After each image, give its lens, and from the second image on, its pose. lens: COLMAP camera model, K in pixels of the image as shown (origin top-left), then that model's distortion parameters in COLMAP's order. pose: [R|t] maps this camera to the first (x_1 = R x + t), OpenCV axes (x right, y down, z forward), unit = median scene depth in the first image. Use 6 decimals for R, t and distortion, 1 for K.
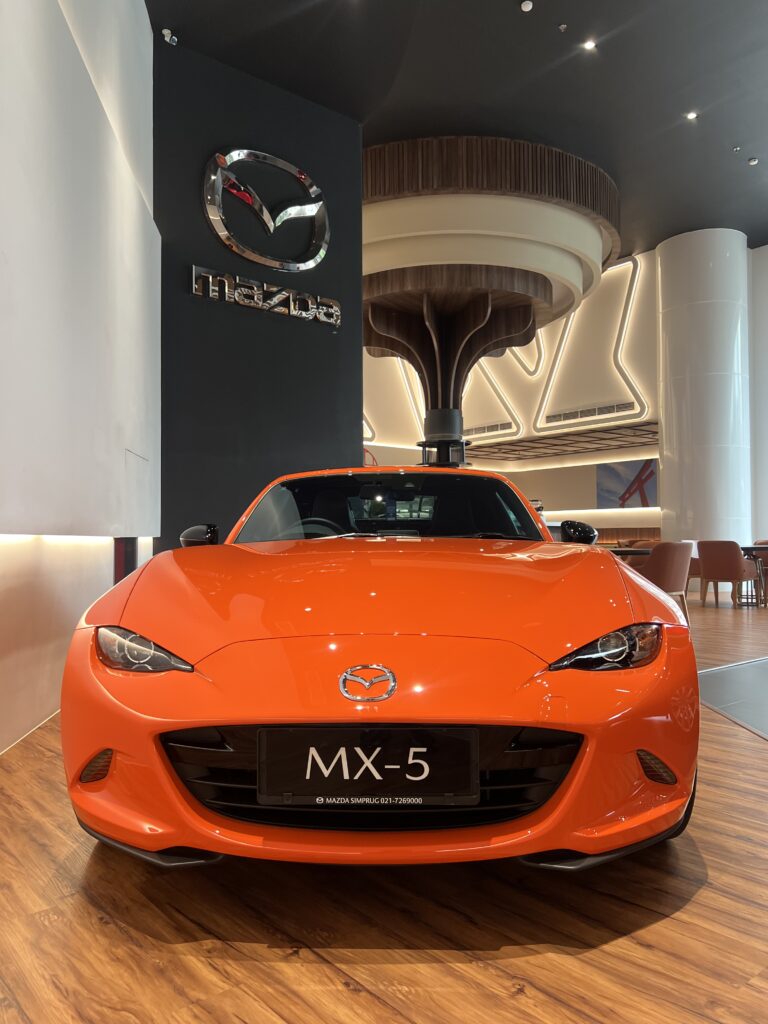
lens RADIAL K [[766.8, 0, 389.9], [0, 766.8, 528.4], [0, 0, 1]] dist [0.038602, -0.039629]
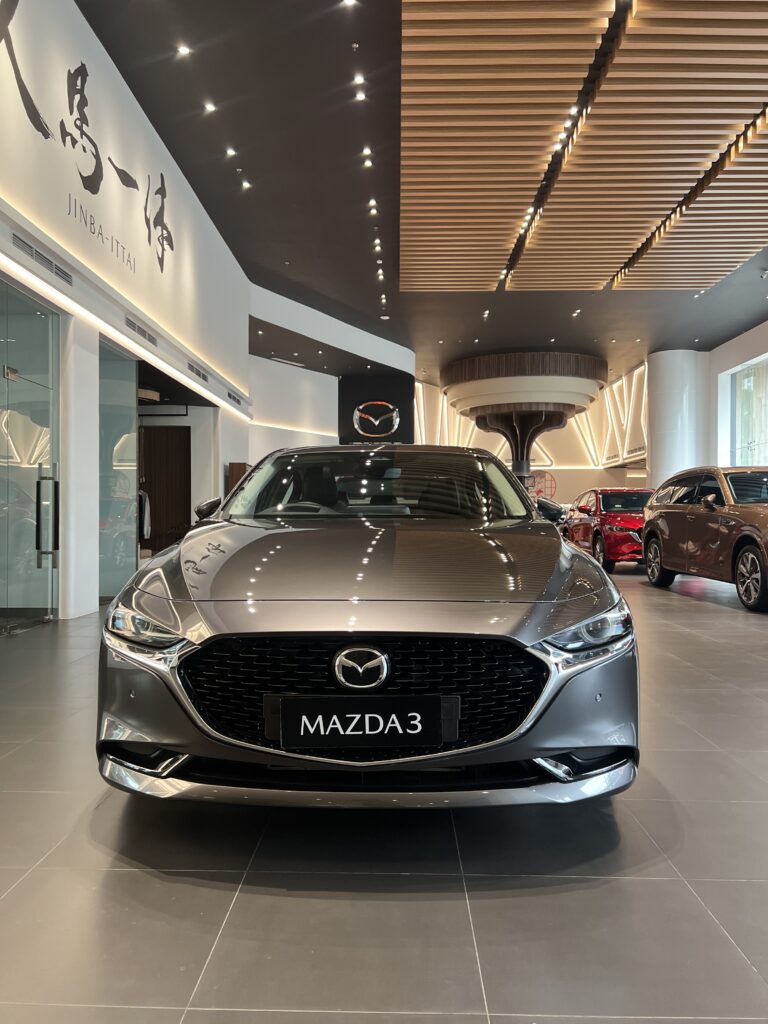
lens RADIAL K [[769.7, 0, 377.5], [0, 769.7, 525.9], [0, 0, 1]] dist [0.040773, -0.048012]
pose [[0.752550, 0.015365, -0.658356, 1.796589], [0.001334, 0.999690, 0.024856, -0.046907], [0.658534, -0.019584, 0.752296, -1.281418]]
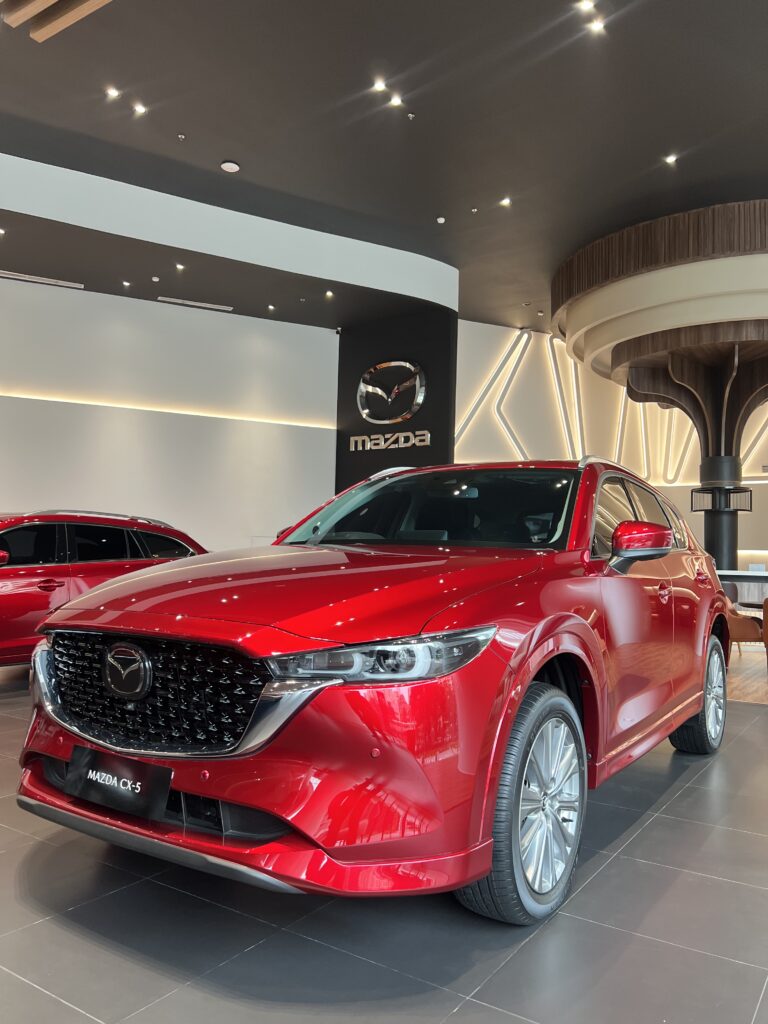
lens RADIAL K [[776.7, 0, 380.2], [0, 776.7, 522.8], [0, 0, 1]] dist [0.053062, -0.061850]
pose [[0.283310, -0.037909, -0.958279, 1.450082], [-0.011259, 0.999018, -0.042849, -0.030045], [0.958962, 0.022929, 0.282605, 0.442295]]
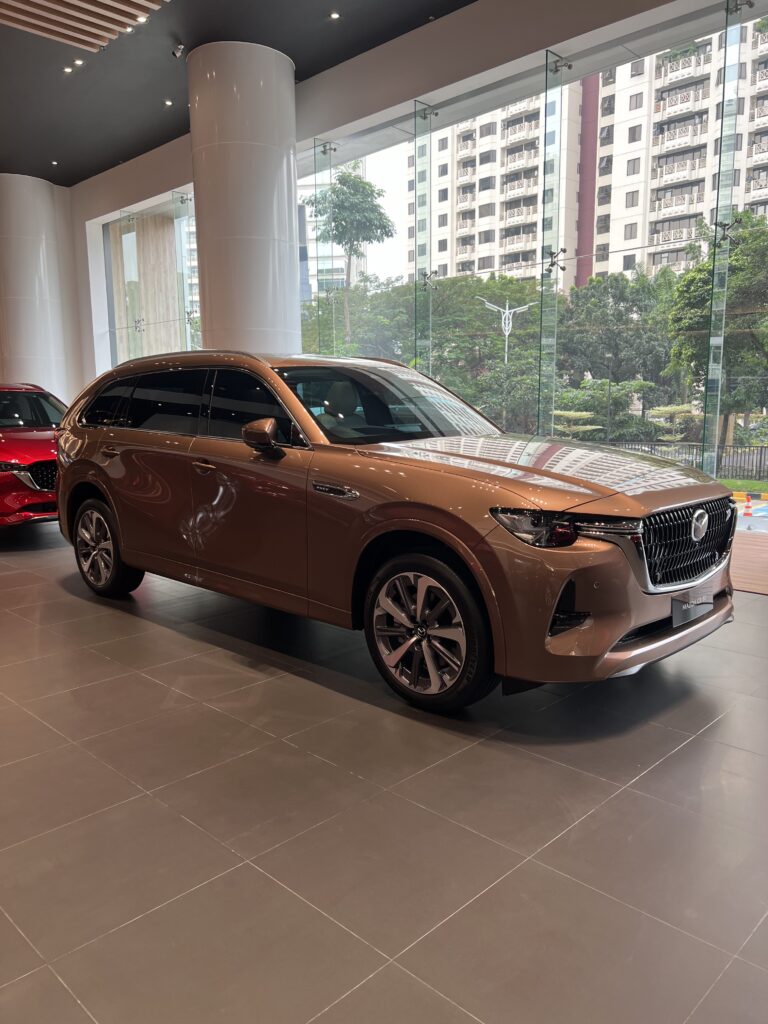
lens RADIAL K [[769.7, 0, 377.5], [0, 769.7, 525.9], [0, 0, 1]] dist [0.040773, -0.048012]
pose [[0.995029, -0.015560, 0.098365, 1.418216], [-0.001344, 0.985530, 0.169497, -0.081226], [-0.099579, -0.168786, 0.980610, -0.560153]]
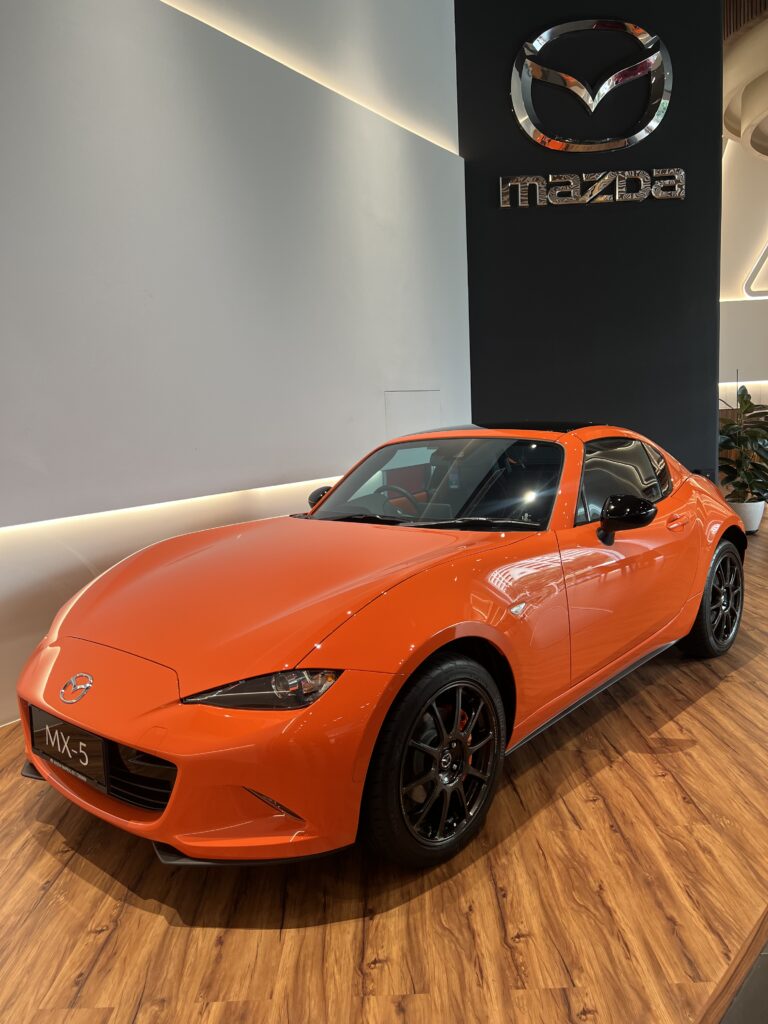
lens RADIAL K [[766.8, 0, 389.9], [0, 766.8, 528.4], [0, 0, 1]] dist [0.038602, -0.039629]
pose [[0.770780, 0.062777, -0.634001, 0.253467], [0.052289, 0.985543, 0.161156, -0.054443], [0.634952, -0.157367, 0.756354, 0.073714]]
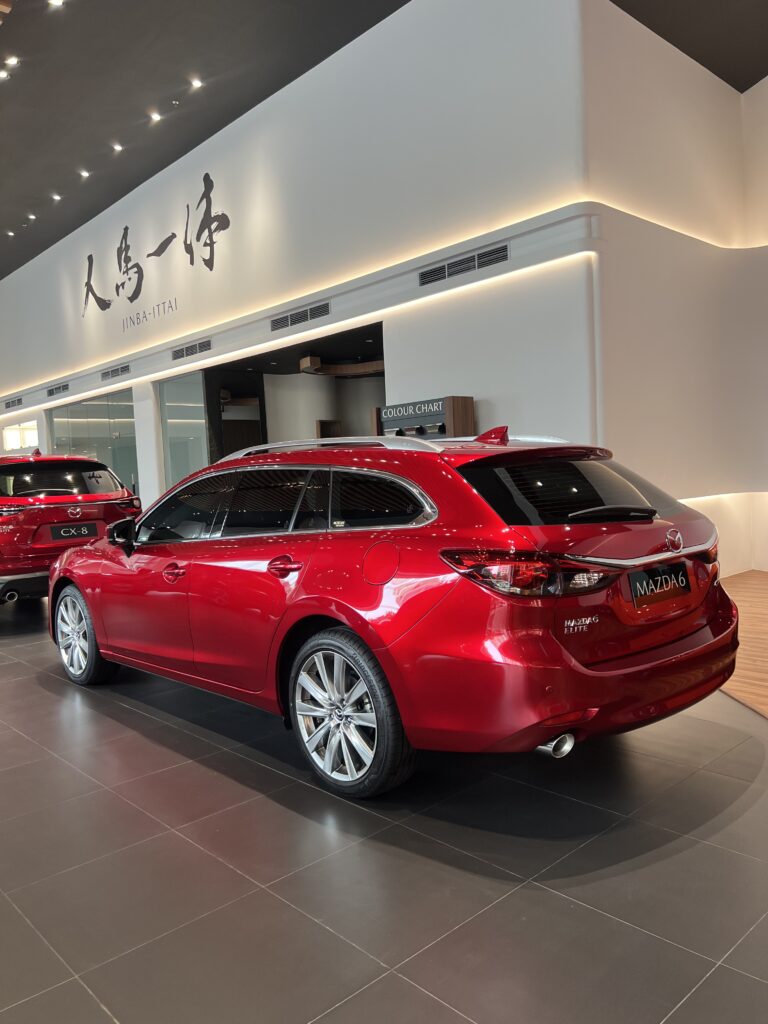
lens RADIAL K [[769.7, 0, 377.5], [0, 769.7, 525.9], [0, 0, 1]] dist [0.040773, -0.048012]
pose [[-0.997180, 0.056937, -0.048893, 0.464419], [0.054564, 0.997329, 0.048564, -0.040045], [0.051527, 0.045759, -0.997623, 0.863212]]
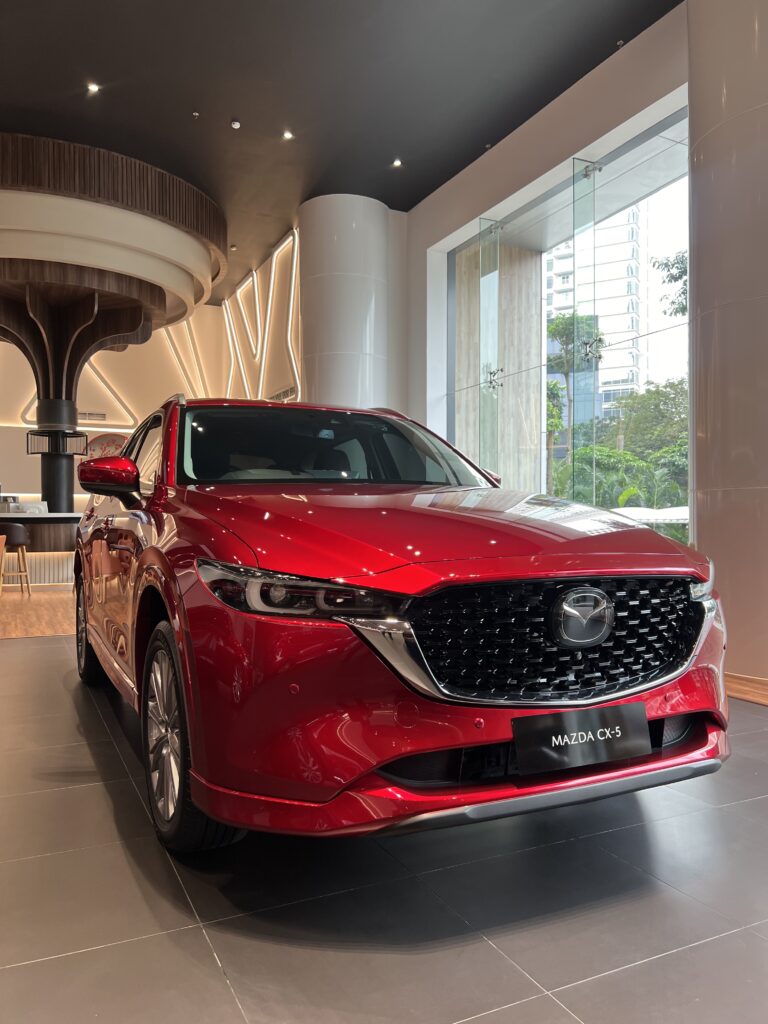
lens RADIAL K [[774.0, 0, 381.0], [0, 774.0, 525.6], [0, 0, 1]] dist [0.017725, -0.005057]
pose [[0.970896, 0.009214, -0.239324, 1.142981], [-0.003838, 0.999730, 0.022917, -0.023007], [0.239471, -0.021331, 0.970669, 0.169196]]
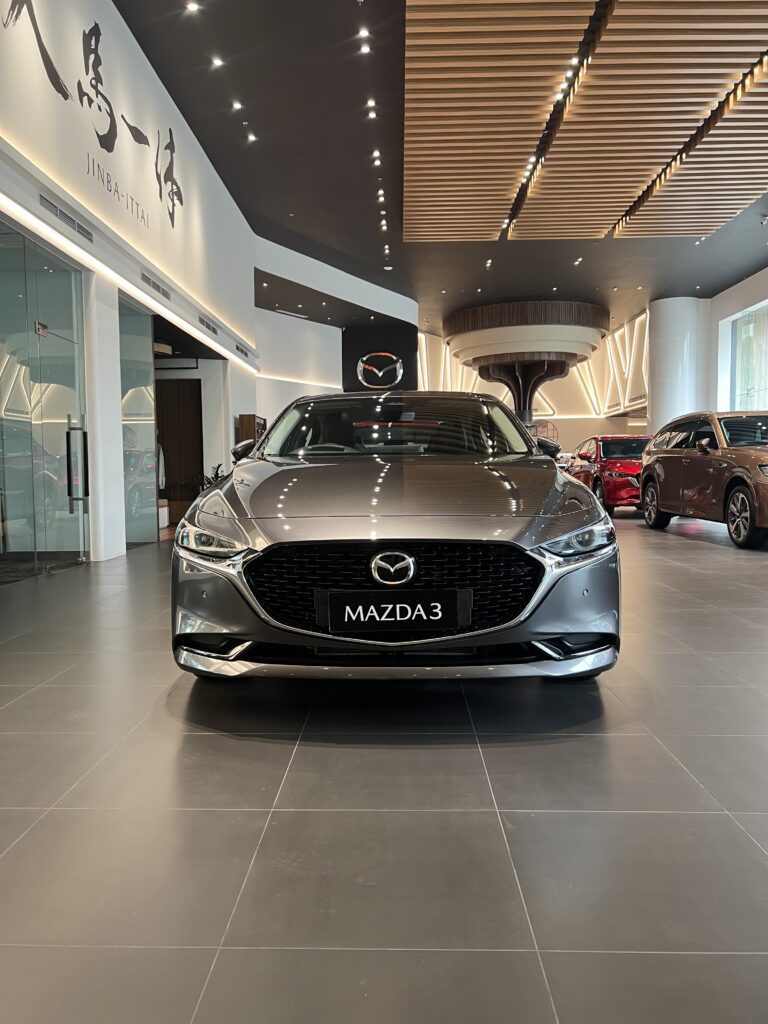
lens RADIAL K [[769.7, 0, 377.5], [0, 769.7, 525.9], [0, 0, 1]] dist [0.040773, -0.048012]
pose [[0.750934, 0.046497, -0.658739, 1.829258], [0.012809, 0.996305, 0.084925, -0.037271], [0.660253, -0.072211, 0.747563, -1.335255]]
